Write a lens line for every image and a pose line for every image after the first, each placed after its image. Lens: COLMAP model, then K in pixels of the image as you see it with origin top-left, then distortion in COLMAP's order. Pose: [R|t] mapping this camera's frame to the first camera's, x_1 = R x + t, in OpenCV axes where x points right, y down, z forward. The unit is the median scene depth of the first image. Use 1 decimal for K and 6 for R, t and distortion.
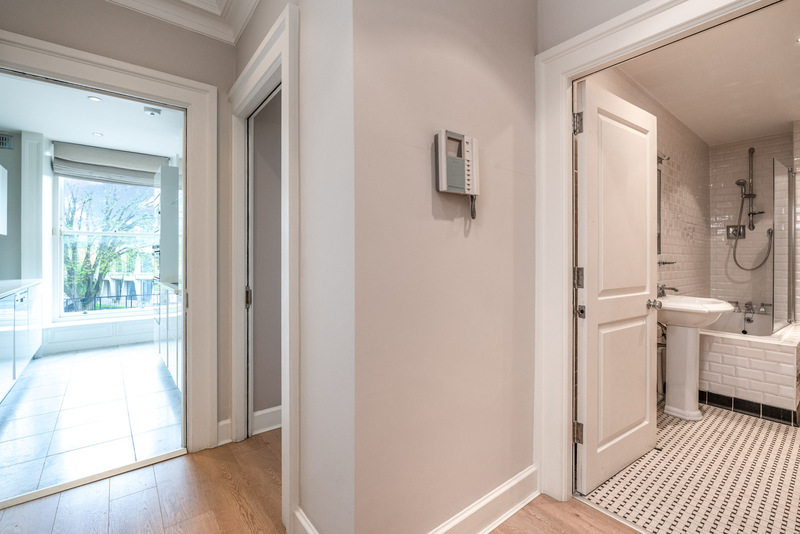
lens RADIAL K [[362.8, 0, 396.5], [0, 362.8, 255.2], [0, 0, 1]] dist [-0.000851, -0.000239]
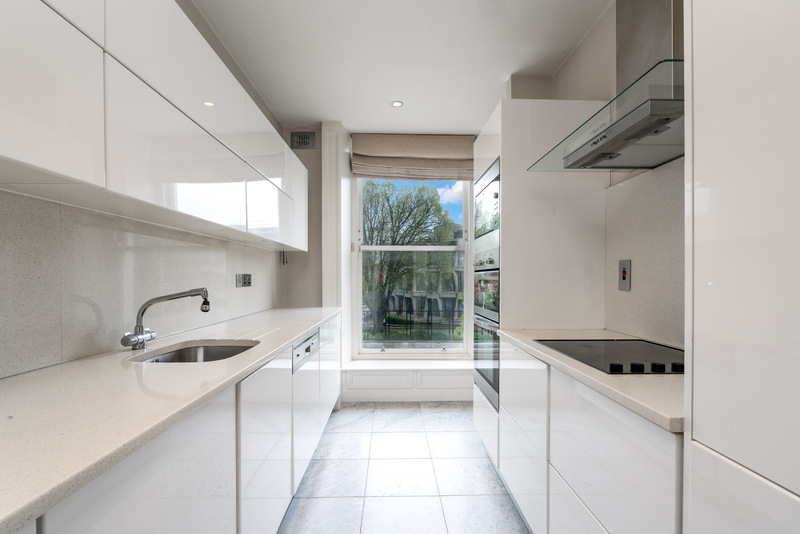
lens RADIAL K [[363.2, 0, 401.3], [0, 363.2, 269.9], [0, 0, 1]] dist [-0.000656, -0.000107]
pose [[0.796720, -0.009113, -0.604280, -0.371119], [-0.000726, 0.999871, -0.016037, -0.004319], [0.604349, 0.013216, 0.796610, 0.421663]]
